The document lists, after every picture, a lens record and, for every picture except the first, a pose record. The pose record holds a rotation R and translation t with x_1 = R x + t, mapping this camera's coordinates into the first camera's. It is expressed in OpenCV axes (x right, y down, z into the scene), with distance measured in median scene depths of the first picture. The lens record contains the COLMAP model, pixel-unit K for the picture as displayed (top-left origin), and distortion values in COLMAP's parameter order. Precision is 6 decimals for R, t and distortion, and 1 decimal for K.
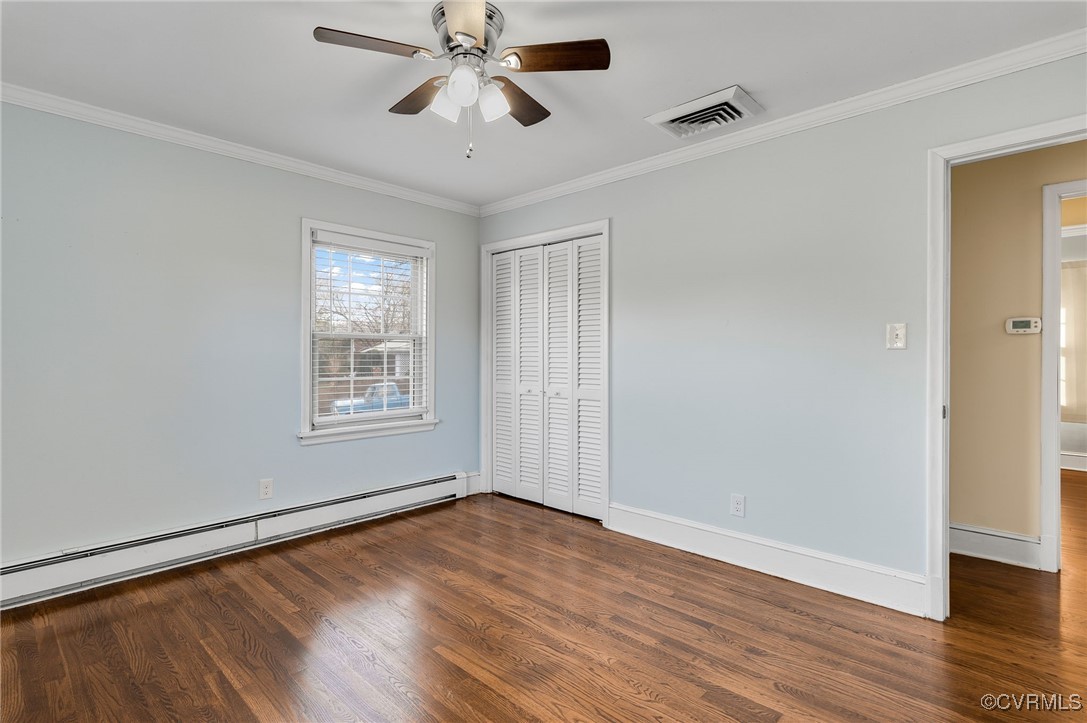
lens RADIAL K [[538.9, 0, 541.7], [0, 538.9, 357.7], [0, 0, 1]] dist [0.003425, 0.000510]
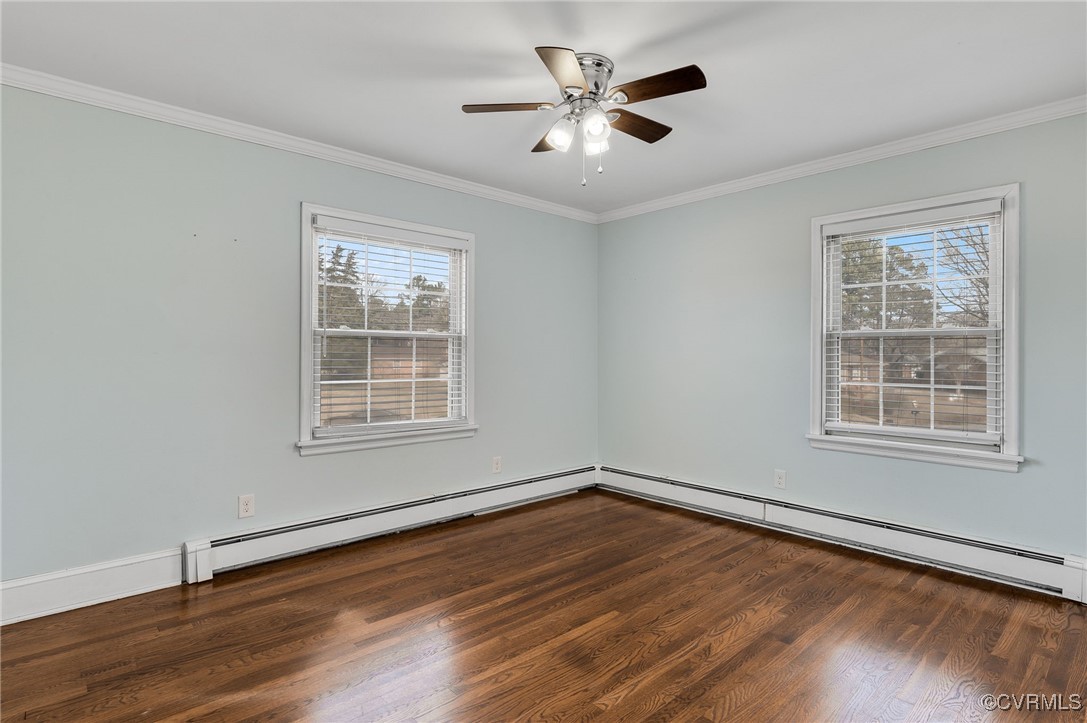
lens RADIAL K [[559.6, 0, 539.6], [0, 559.6, 359.6], [0, 0, 1]] dist [-0.000835, -0.000624]
pose [[-0.082560, 0.007201, -0.996560, 0.657192], [-0.010162, 0.999916, 0.008067, -0.000991], [0.996534, 0.010793, -0.082480, 0.618173]]
